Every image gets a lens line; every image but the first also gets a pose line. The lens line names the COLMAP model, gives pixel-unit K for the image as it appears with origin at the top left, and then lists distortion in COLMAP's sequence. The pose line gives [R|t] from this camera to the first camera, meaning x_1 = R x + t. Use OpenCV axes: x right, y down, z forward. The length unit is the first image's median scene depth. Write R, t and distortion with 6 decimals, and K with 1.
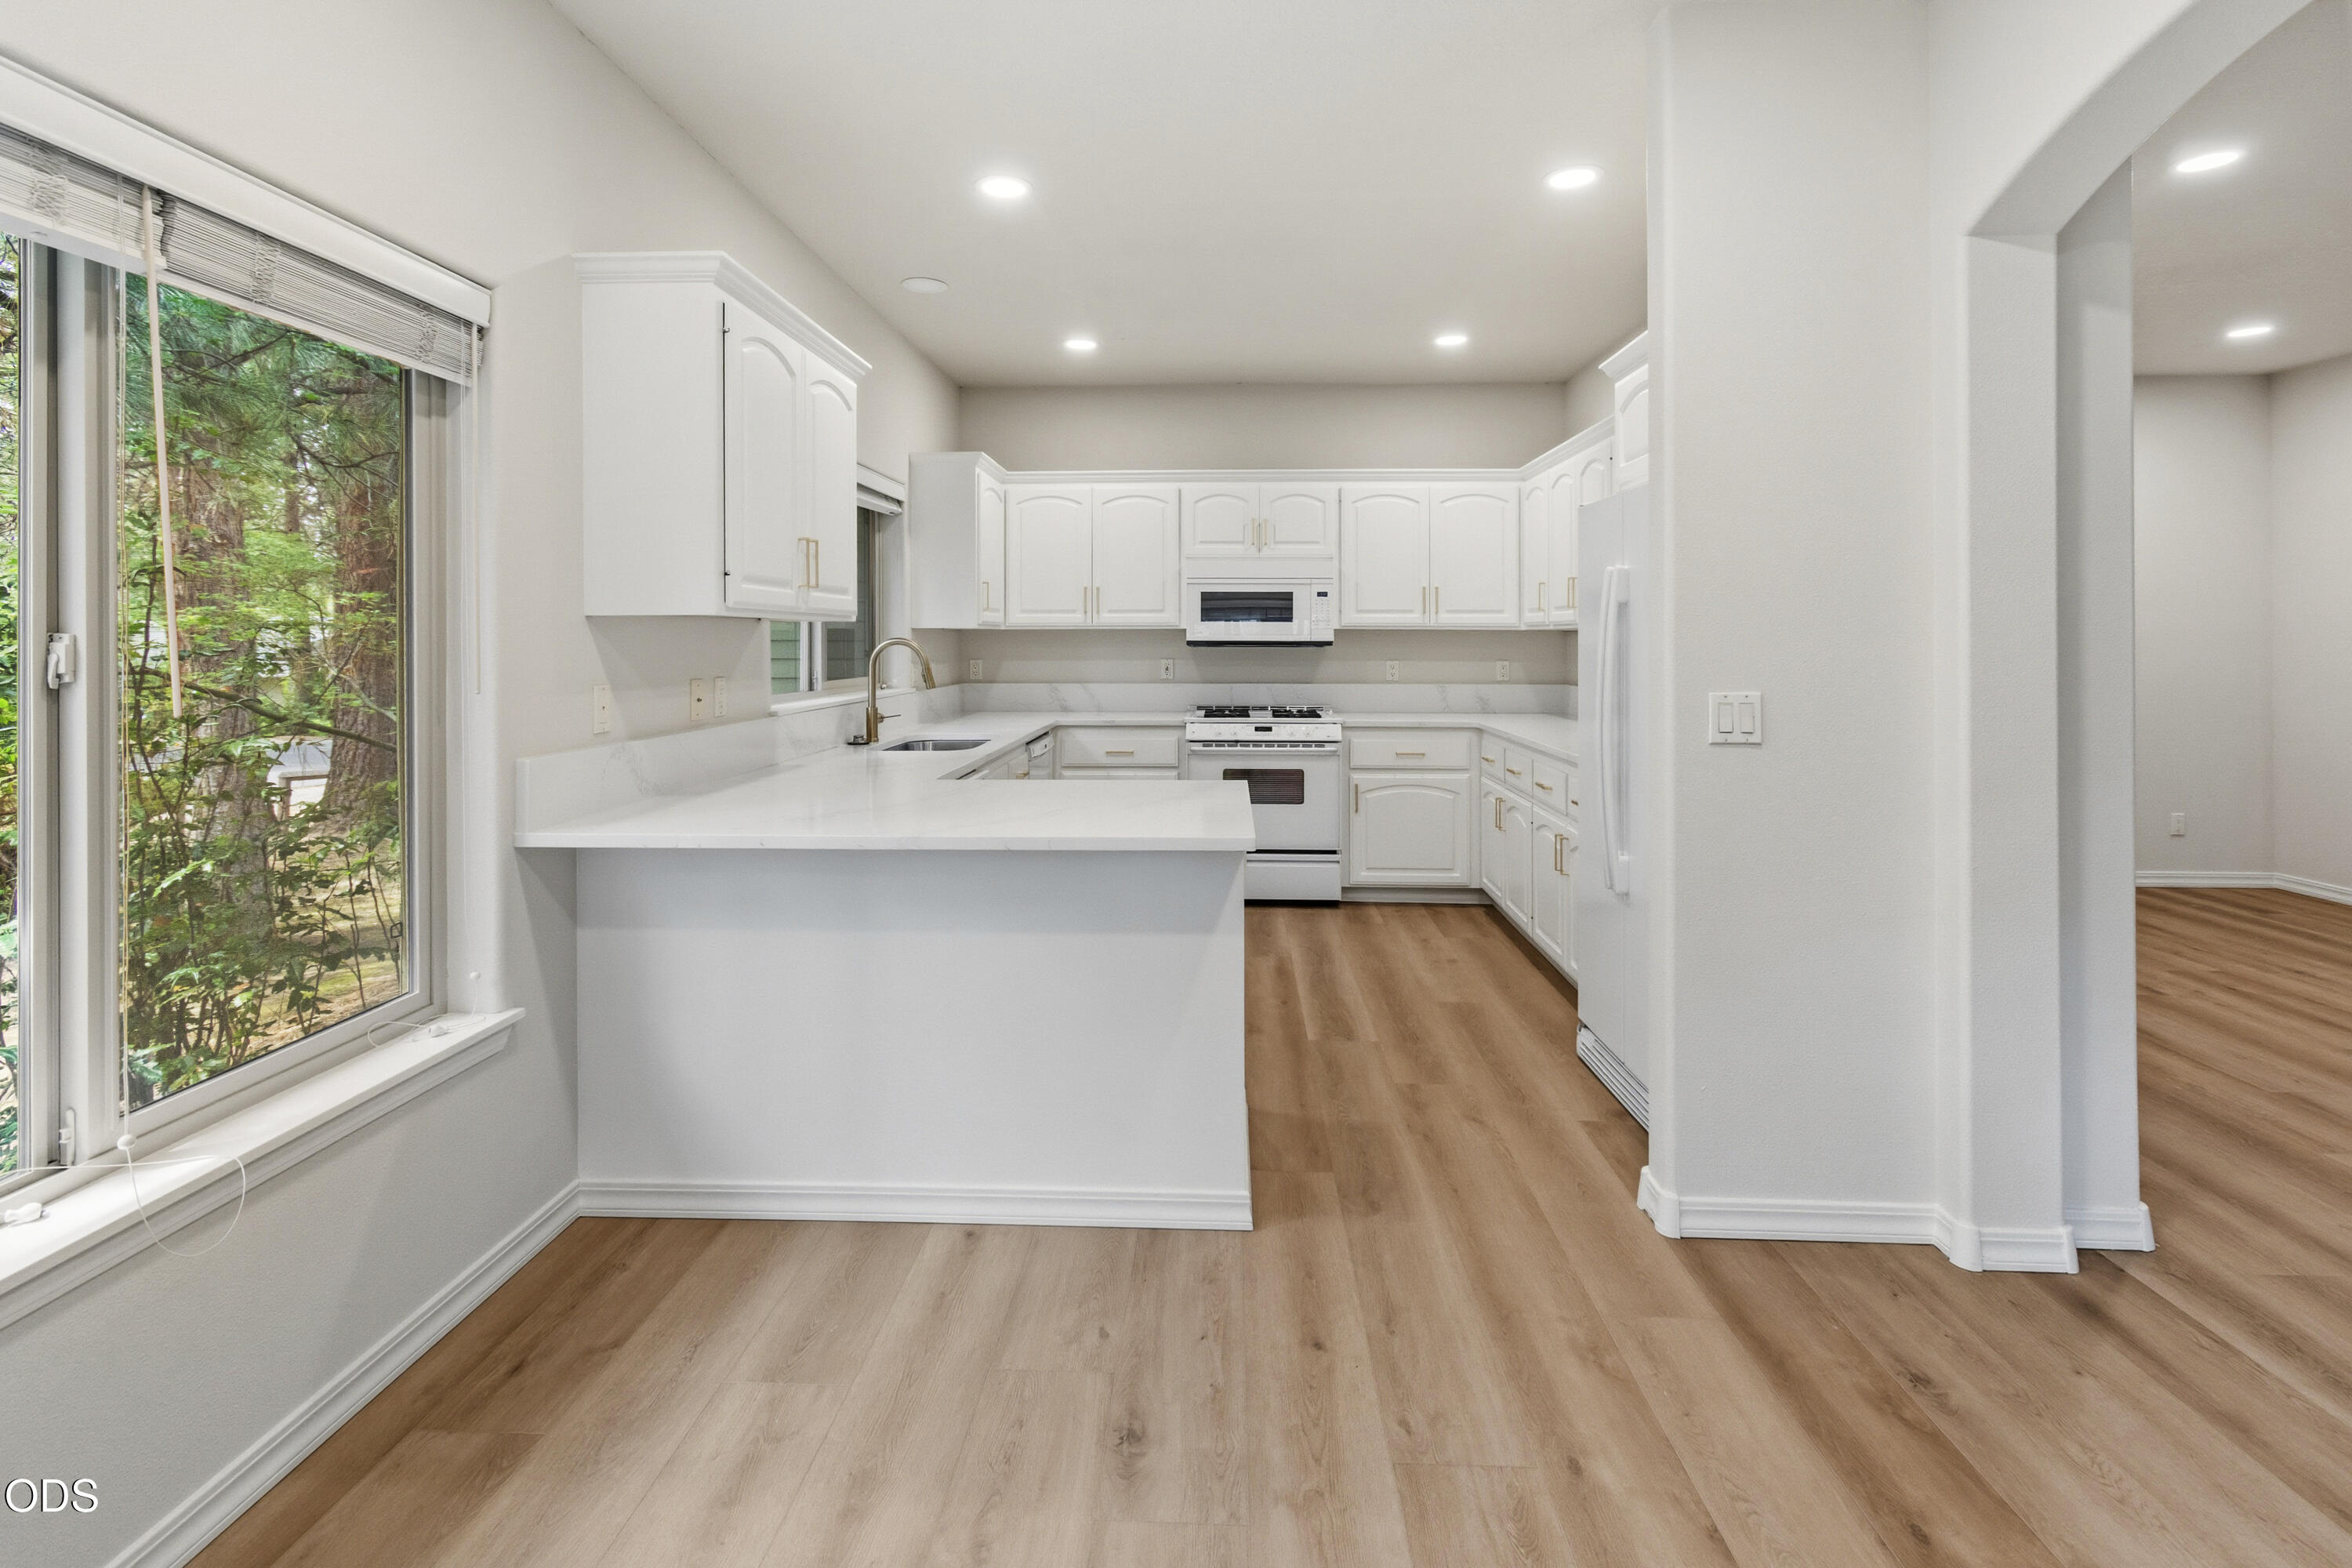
lens RADIAL K [[1089.7, 0, 1184.0], [0, 1089.7, 645.2], [0, 0, 1]] dist [-0.000123, 0.000512]
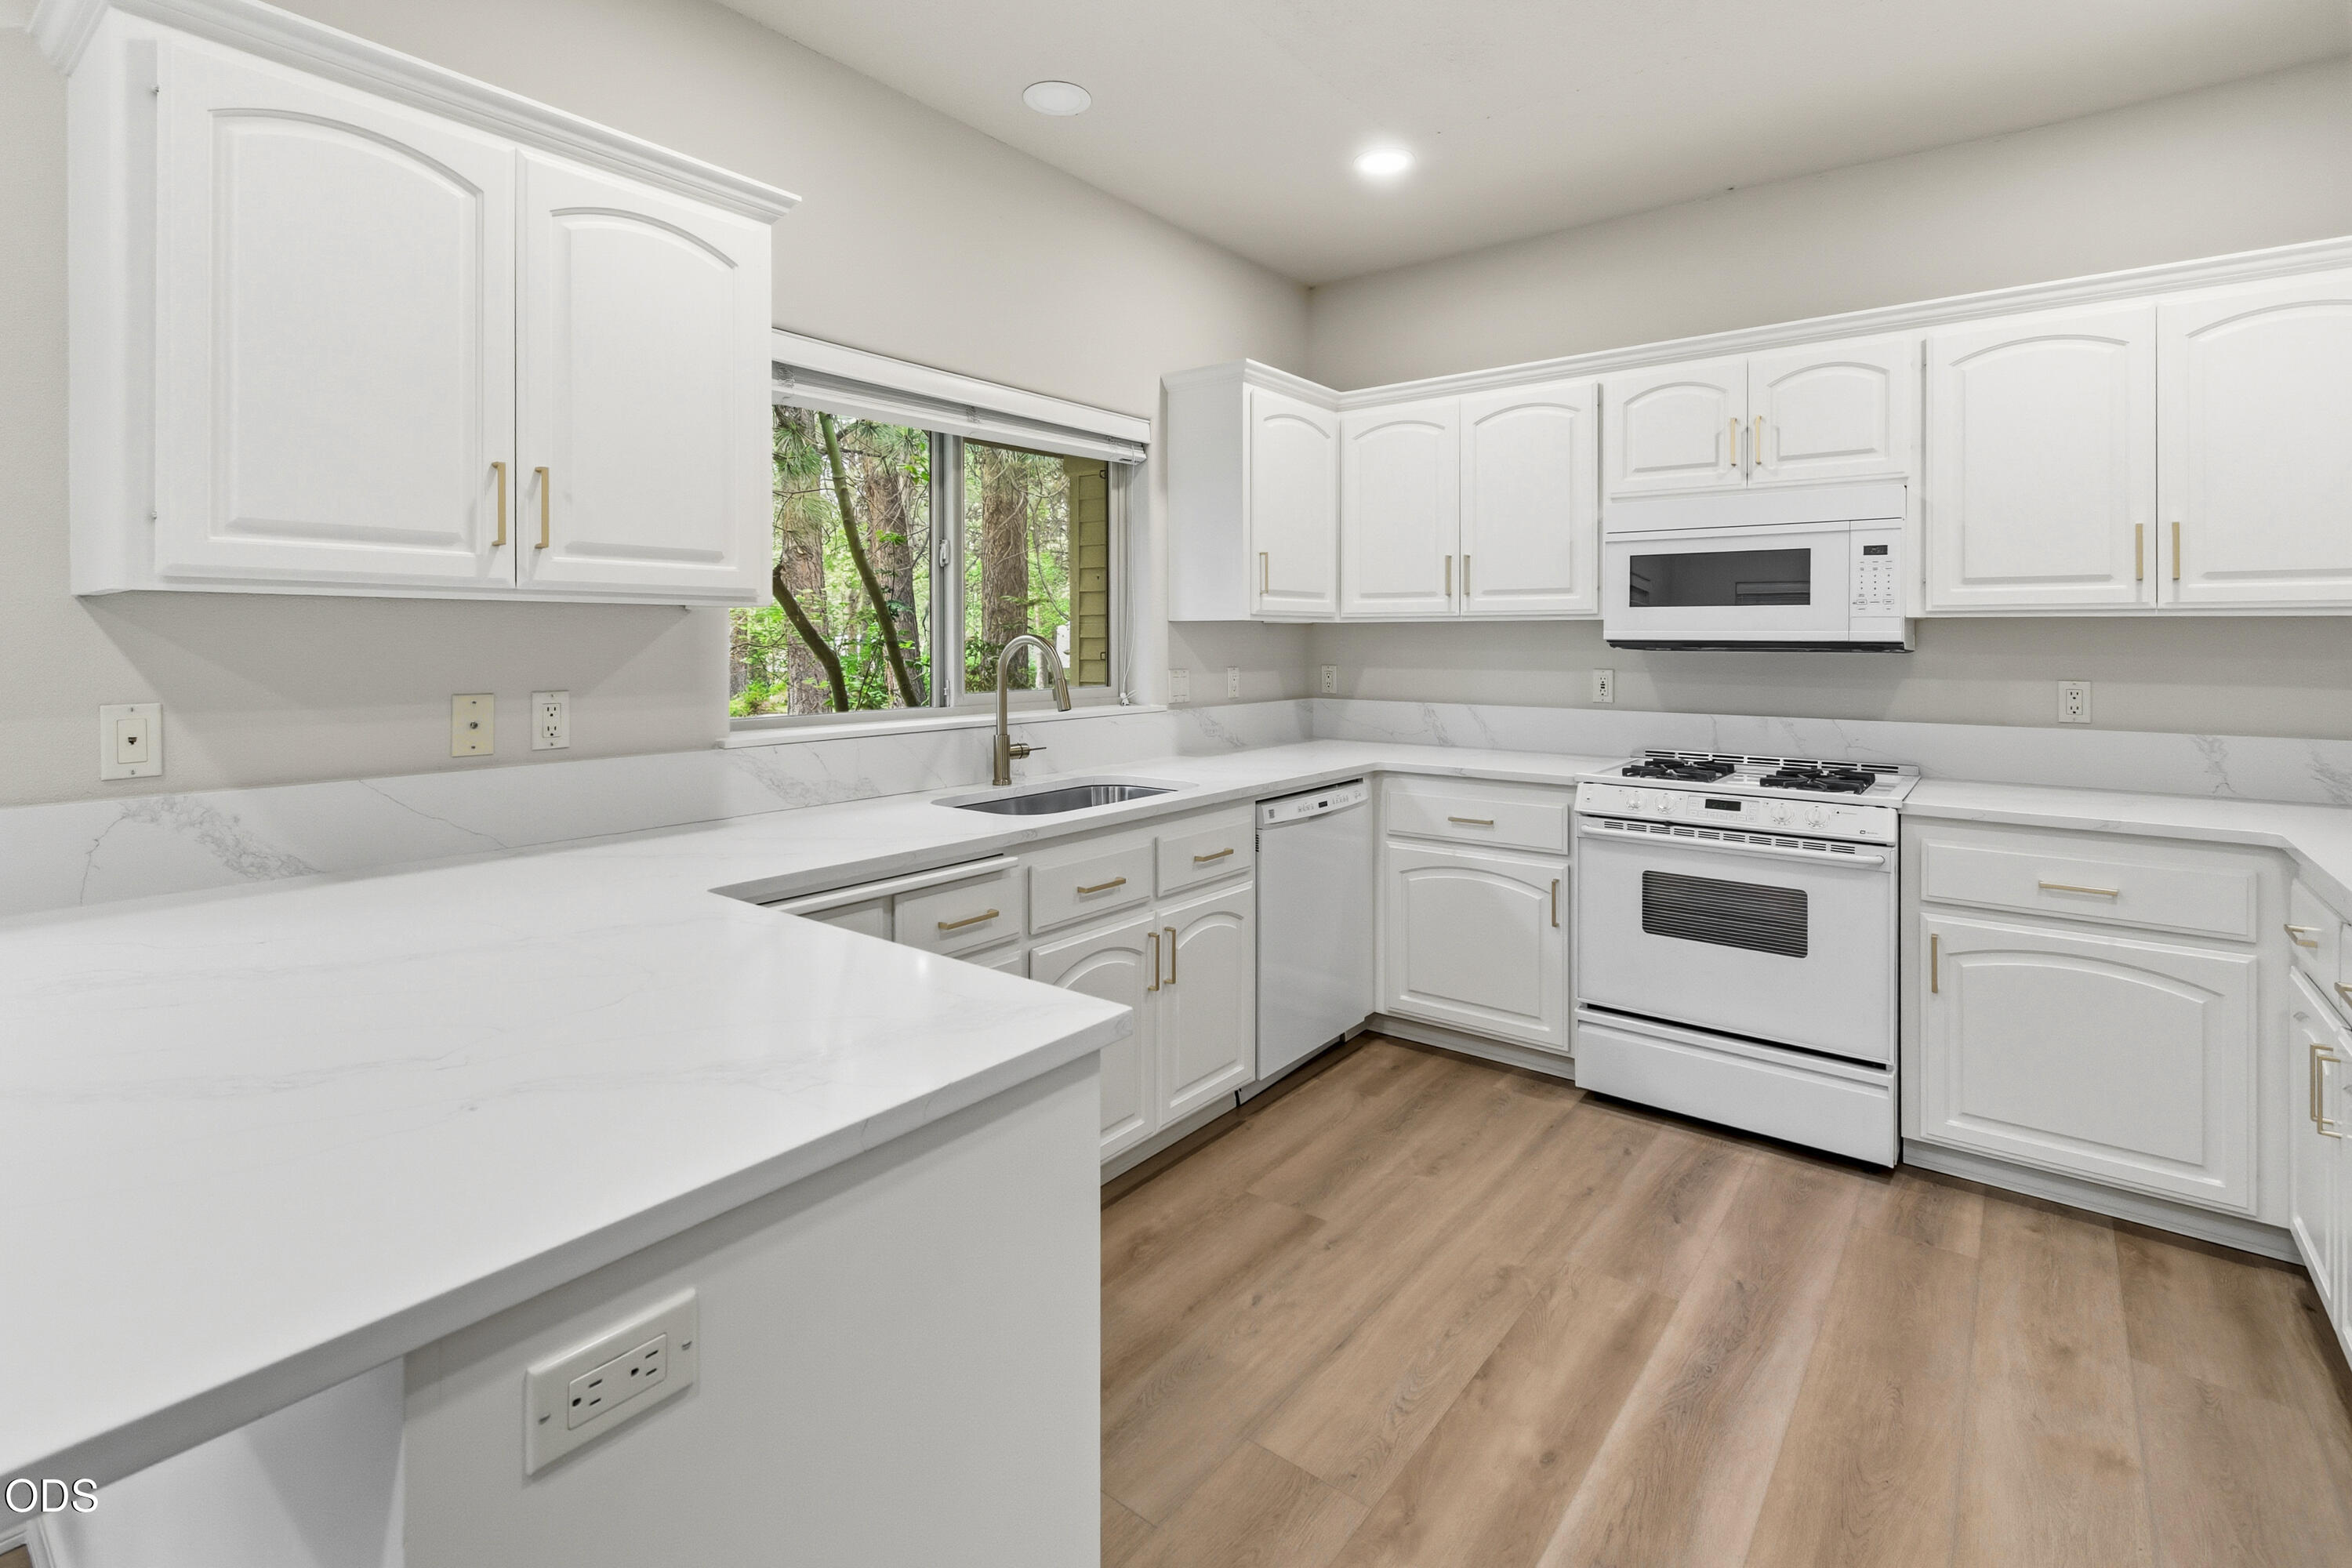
lens RADIAL K [[1089.7, 0, 1184.0], [0, 1089.7, 645.2], [0, 0, 1]] dist [-0.000123, 0.000512]
pose [[0.814276, 0.004636, -0.580460, 0.164875], [-0.004970, 0.999987, 0.001015, -0.000722], [0.580457, 0.002059, 0.814288, 0.404187]]
